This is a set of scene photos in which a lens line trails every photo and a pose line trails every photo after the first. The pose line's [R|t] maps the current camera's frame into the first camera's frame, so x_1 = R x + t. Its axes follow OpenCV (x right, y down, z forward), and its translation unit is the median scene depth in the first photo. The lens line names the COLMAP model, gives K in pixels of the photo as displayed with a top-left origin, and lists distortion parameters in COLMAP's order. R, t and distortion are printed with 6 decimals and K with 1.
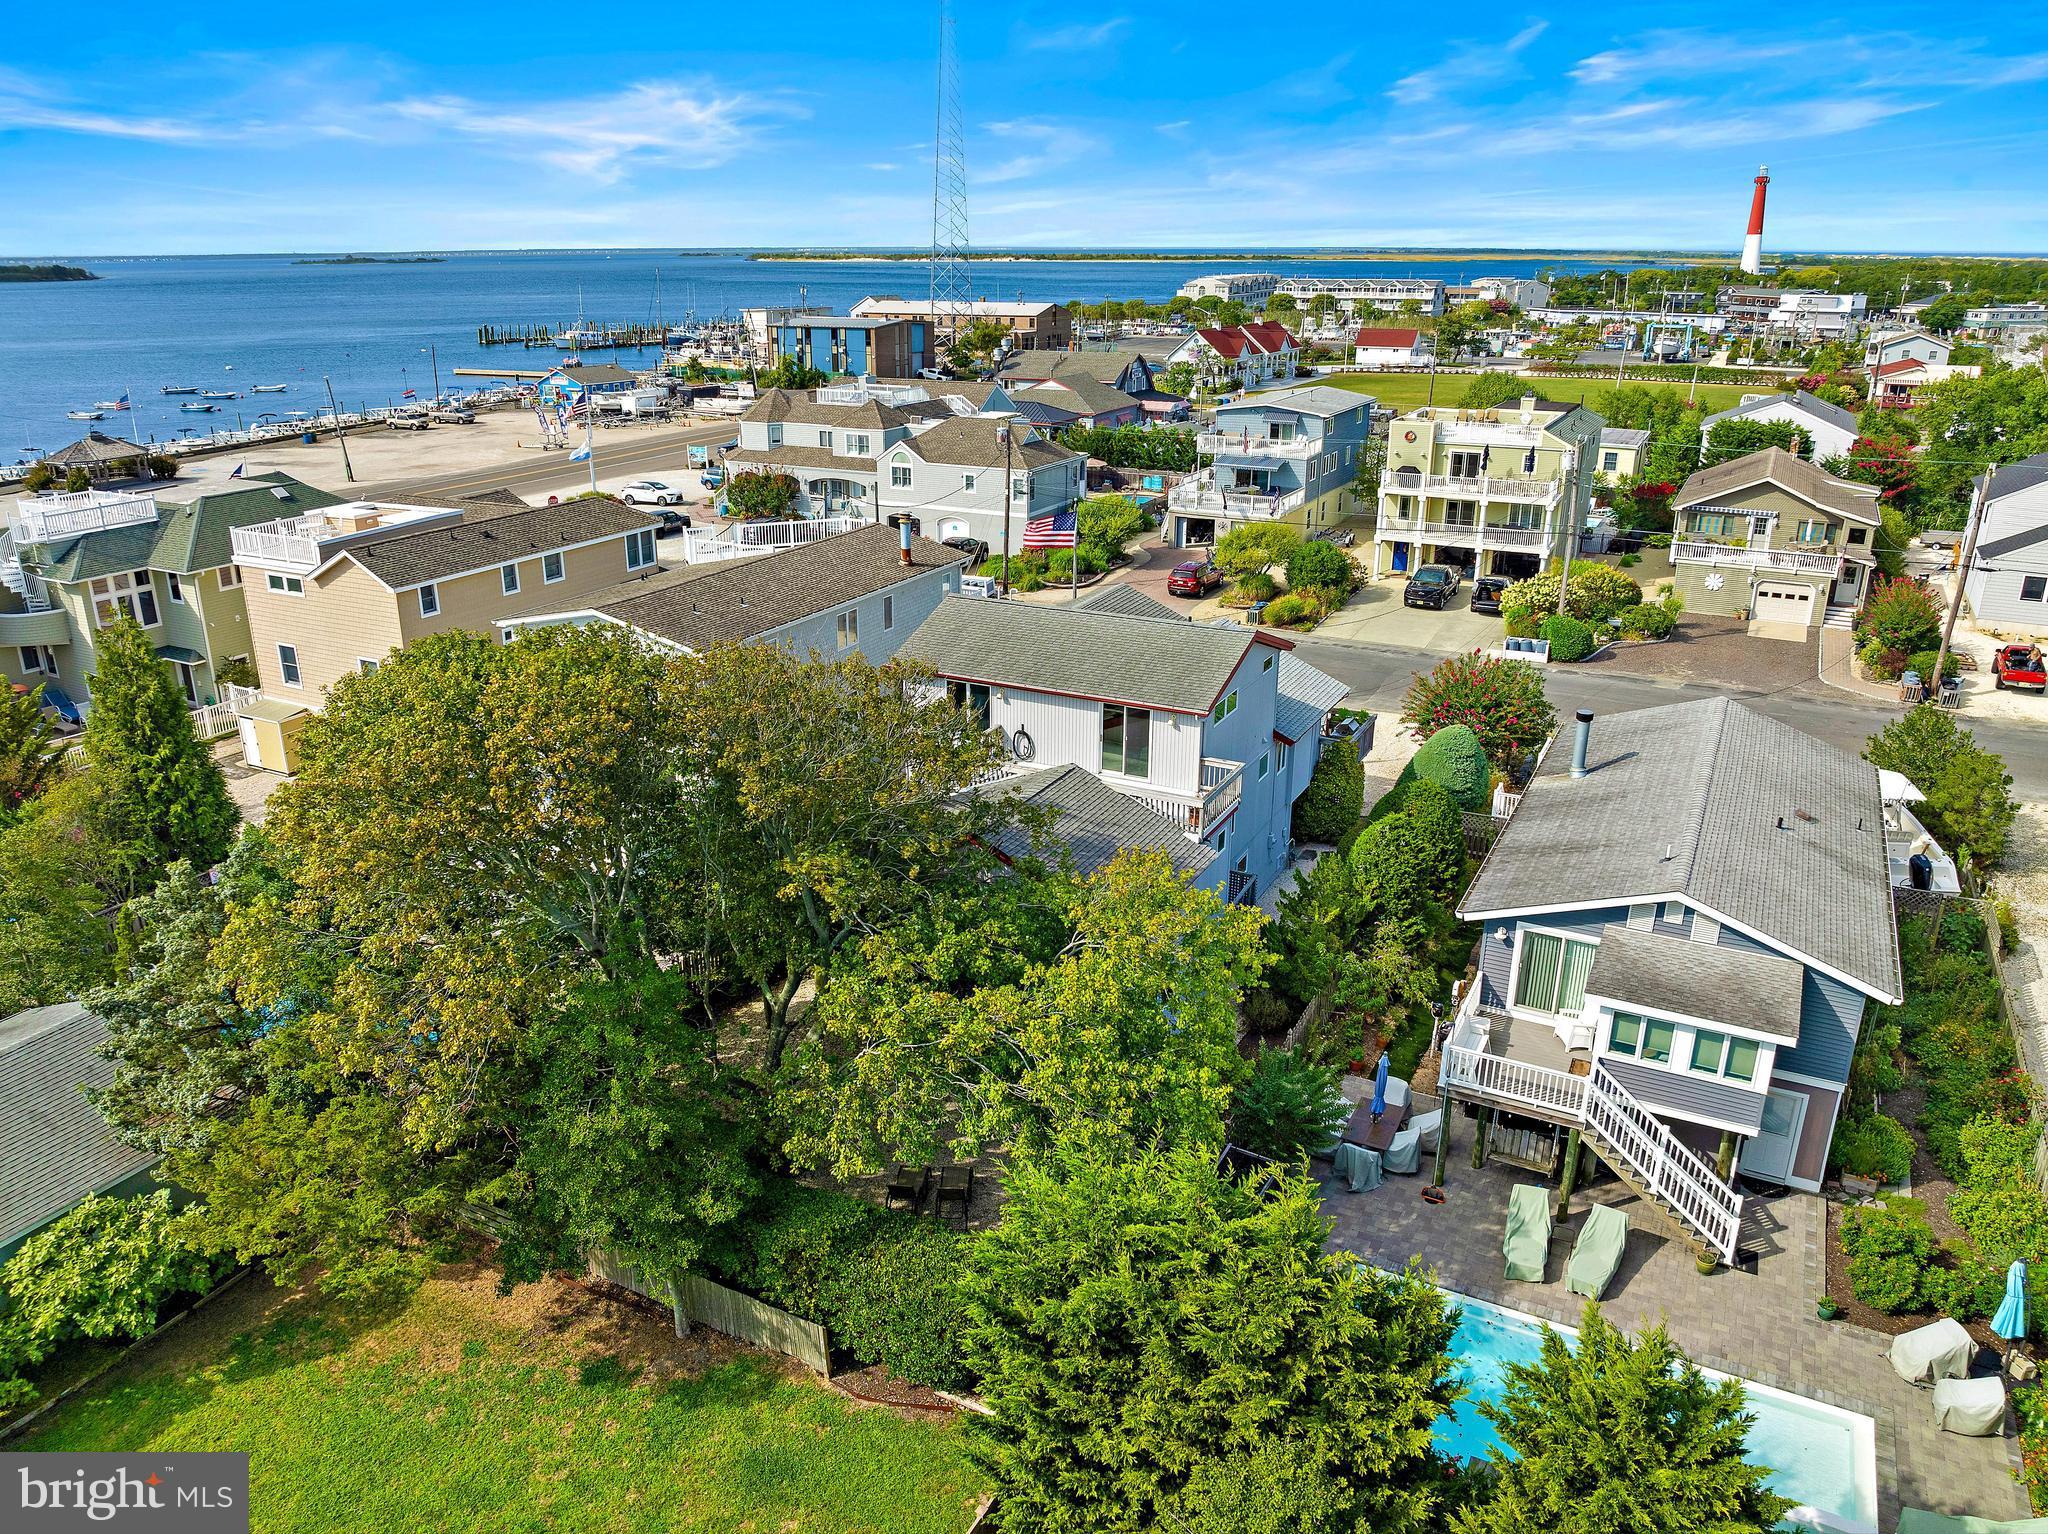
lens RADIAL K [[1448.2, 0, 1018.0], [0, 1448.2, 757.1], [0, 0, 1]] dist [-0.039706, 0.002706]
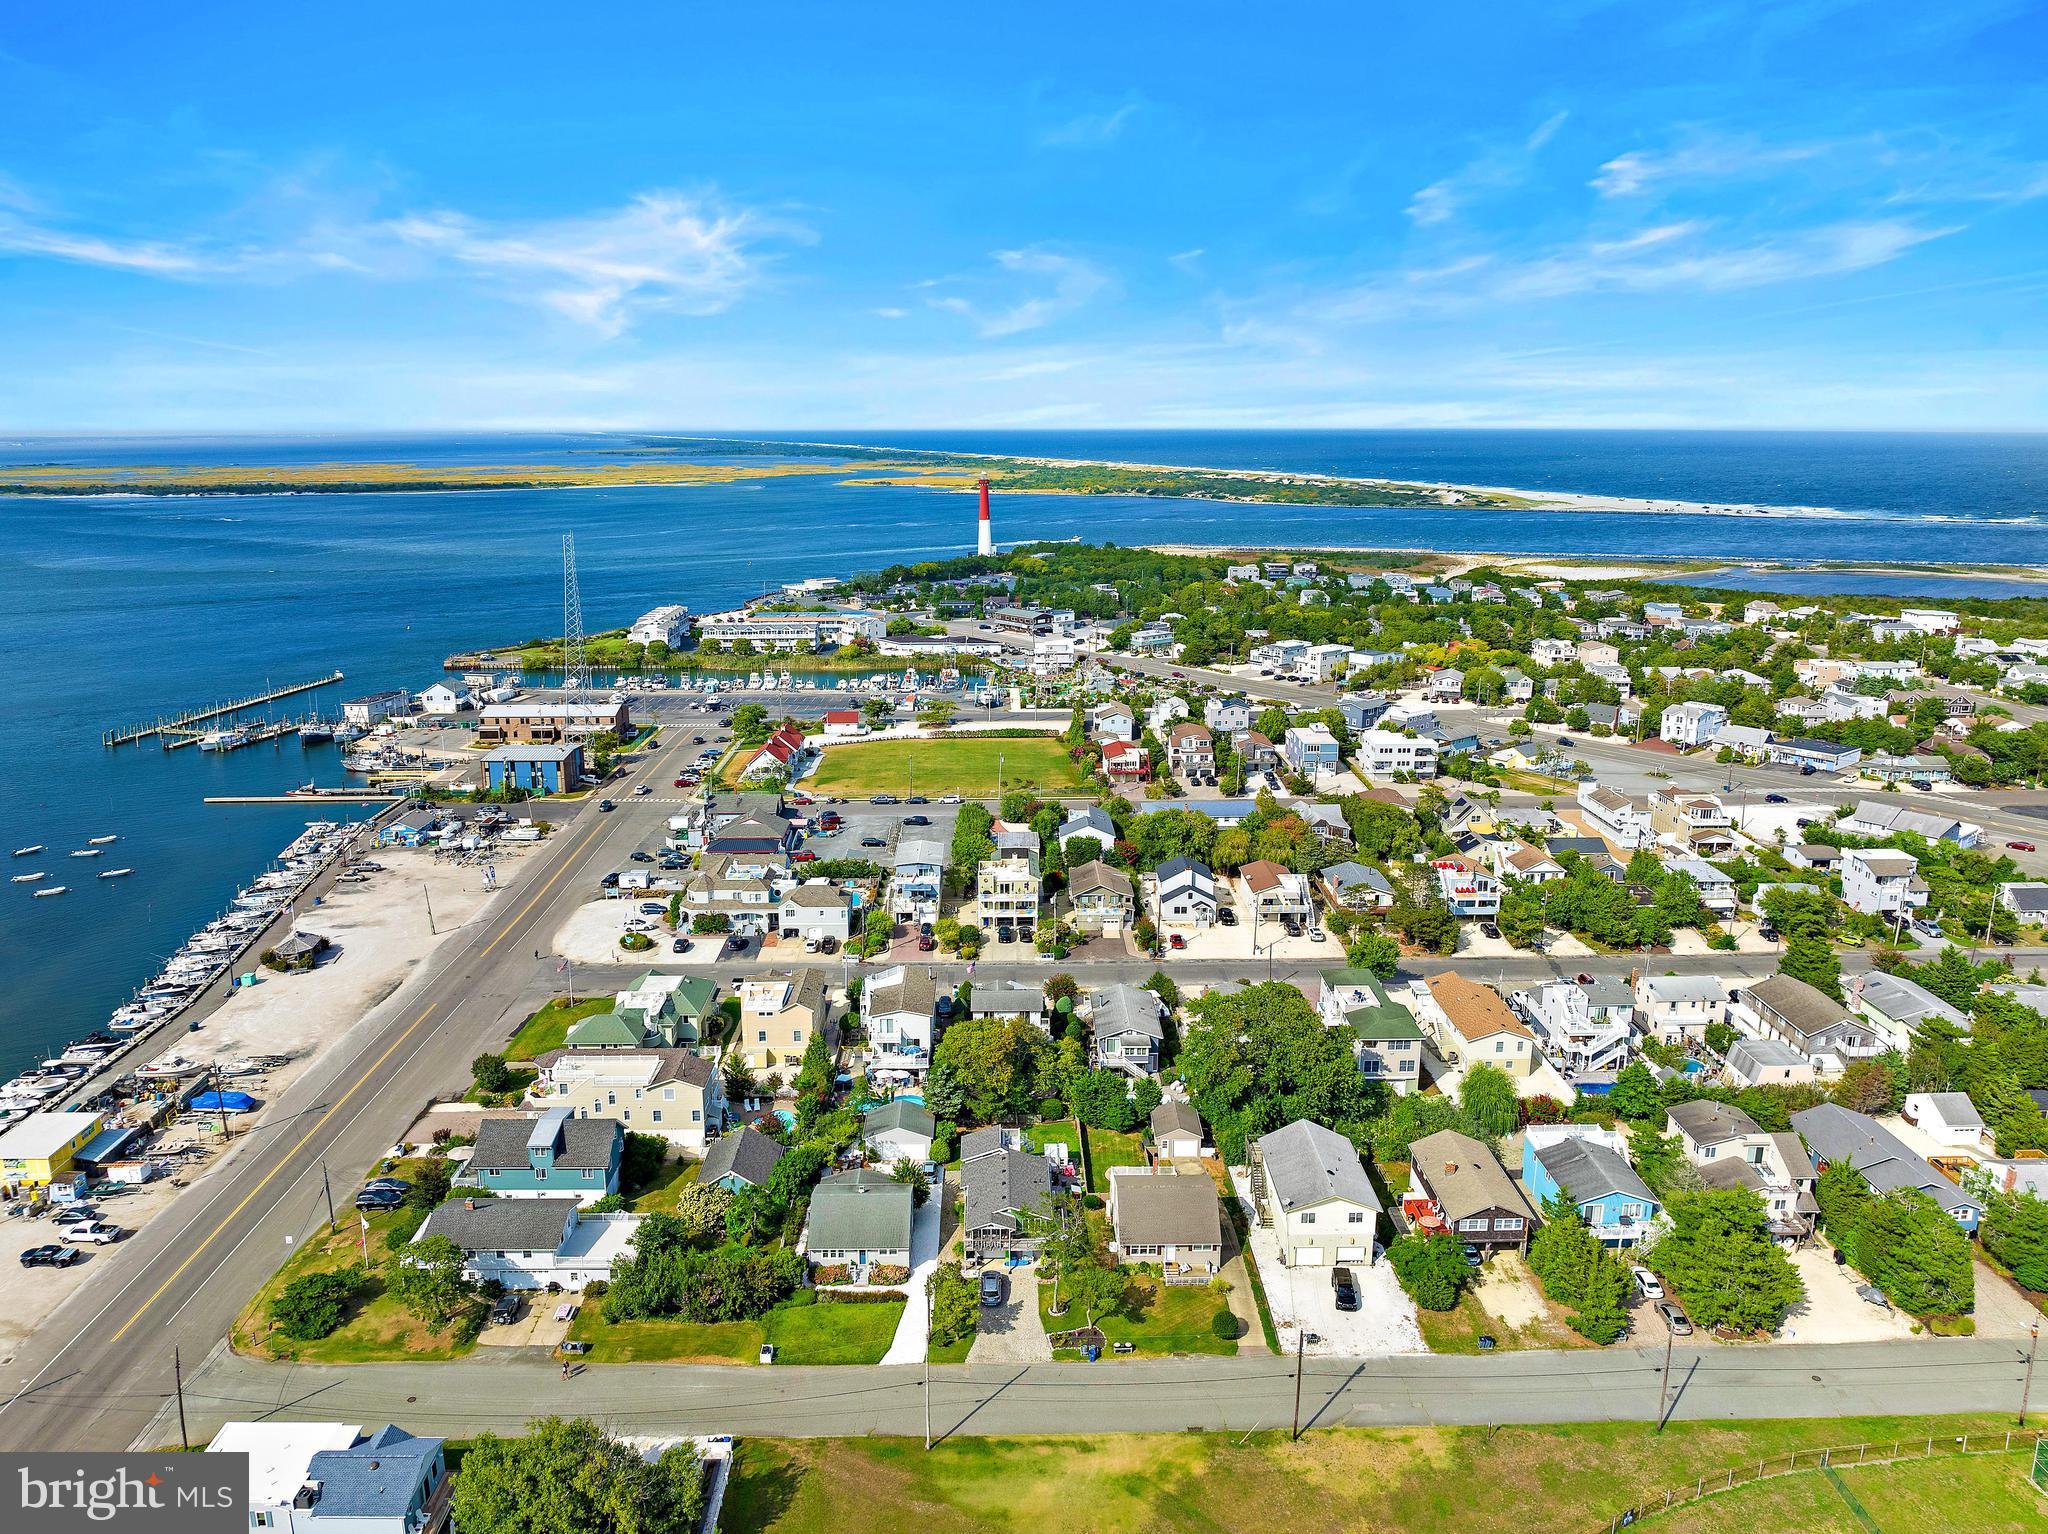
lens RADIAL K [[1444.2, 0, 1024.4], [0, 1444.2, 758.7], [0, 0, 1]] dist [-0.035088, -0.000881]
pose [[0.875633, -0.106894, 0.471000, -1.062229], [0.159550, 0.984473, -0.073192, -0.257815], [-0.455863, 0.139238, 0.879092, -1.712814]]
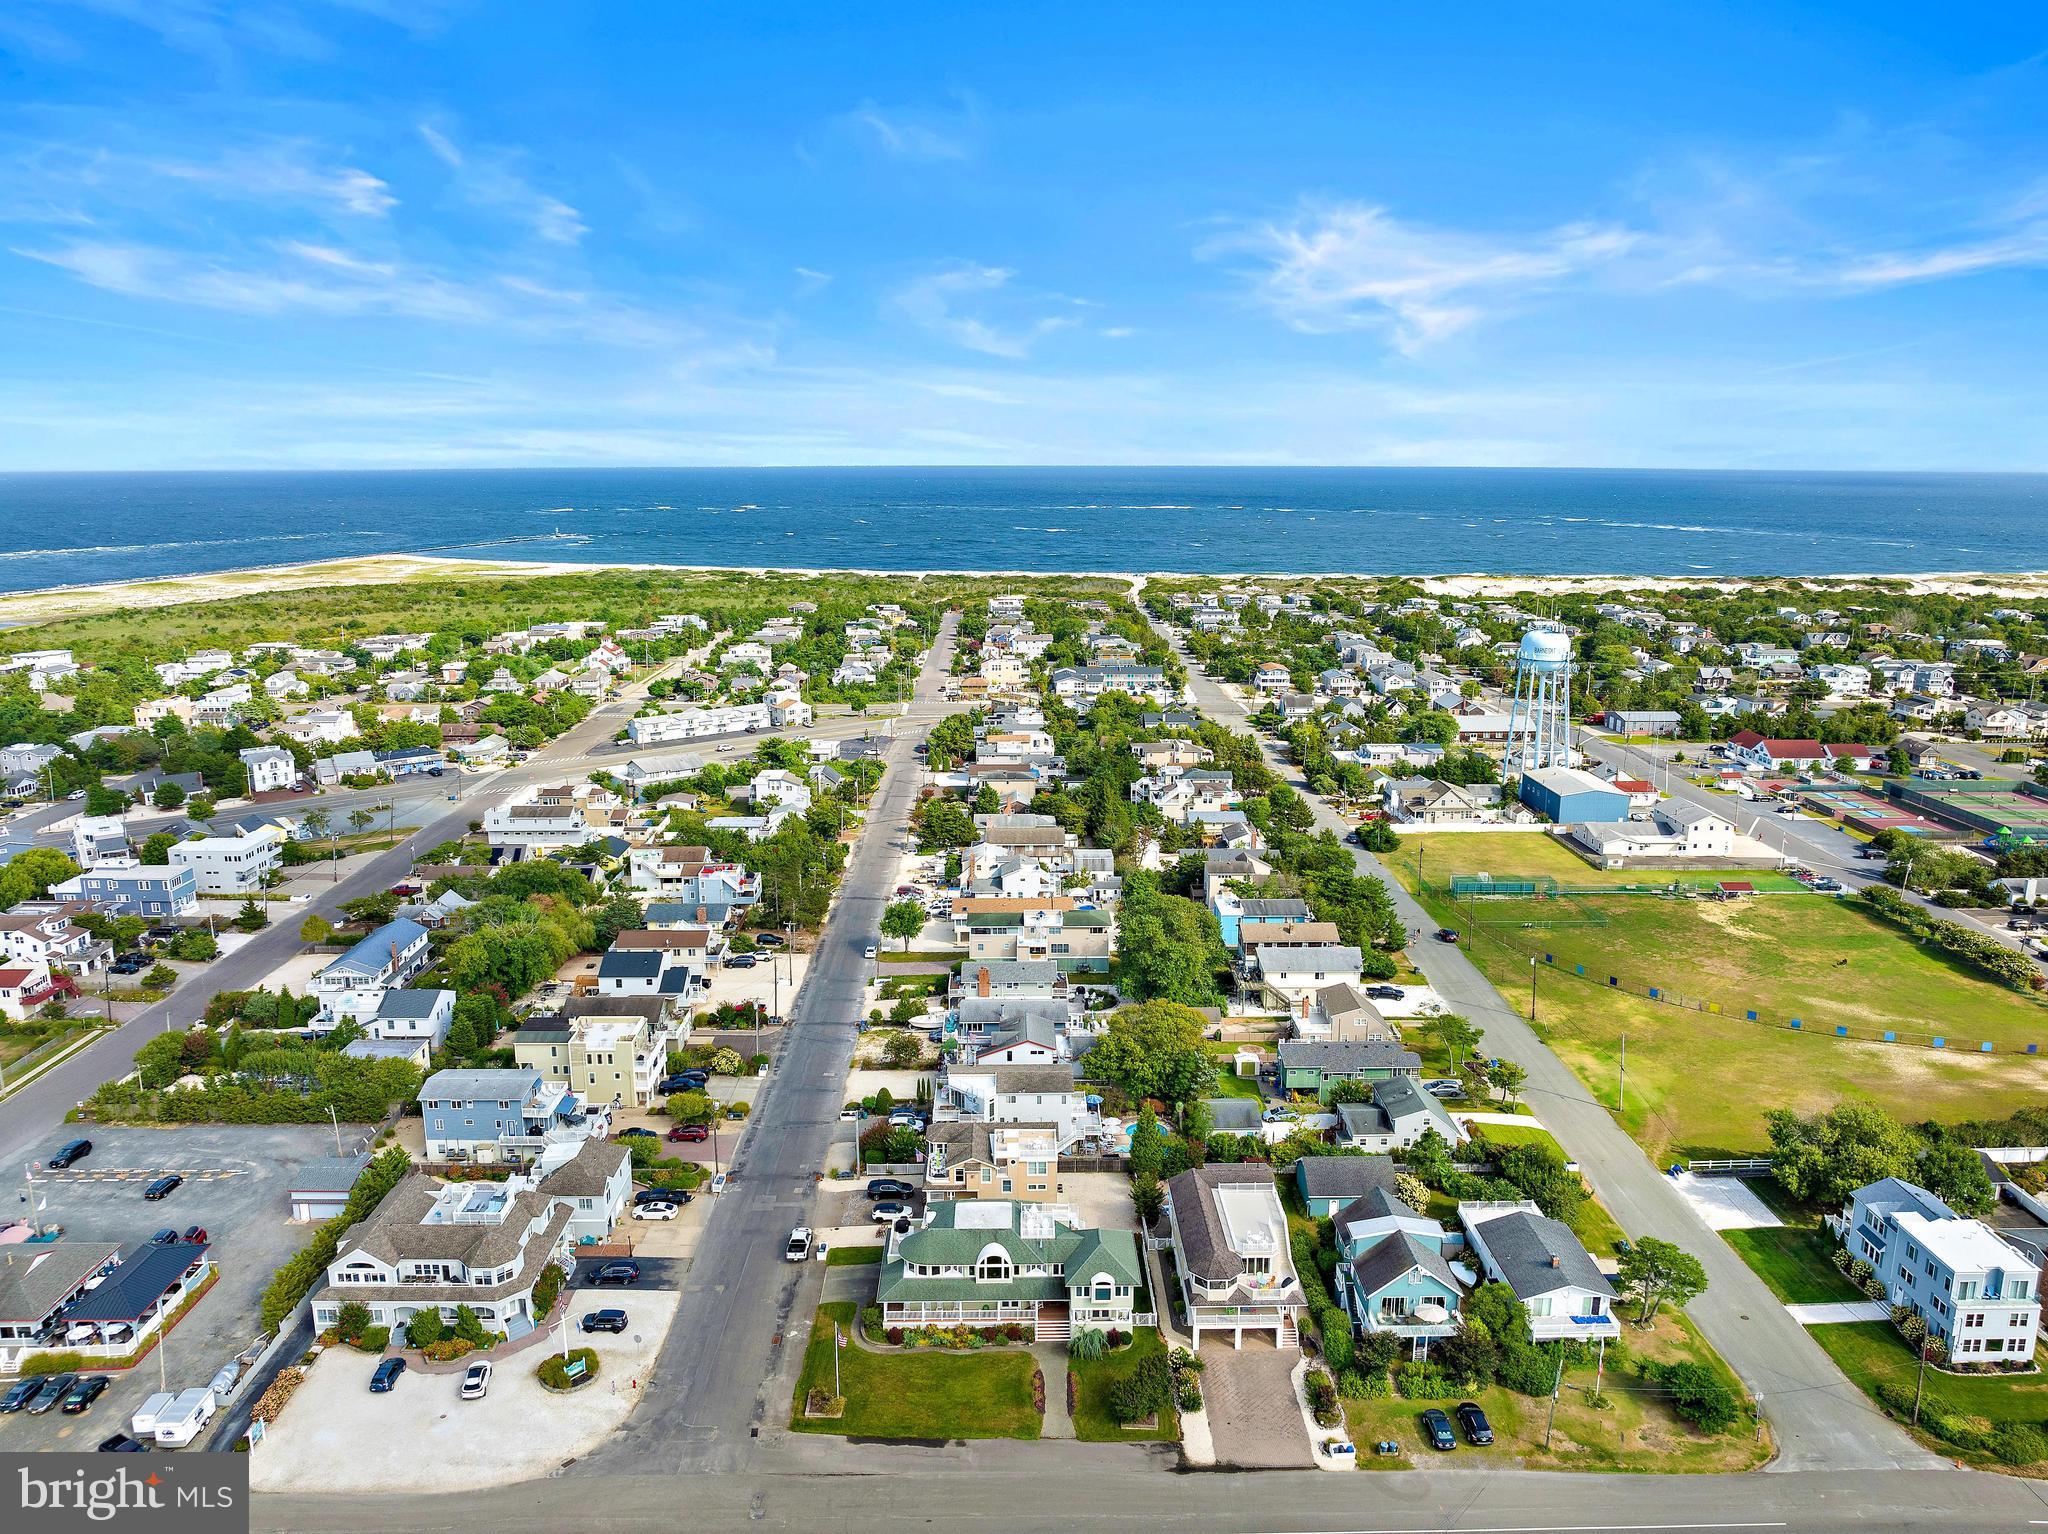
lens RADIAL K [[1432.0, 0, 1032.9], [0, 1432.0, 756.8], [0, 0, 1]] dist [-0.034806, -0.005780]
pose [[-0.481504, -0.173305, 0.859139, -1.960652], [0.294782, 0.891124, 0.344967, -1.280676], [-0.825384, 0.419361, -0.377992, 1.230007]]
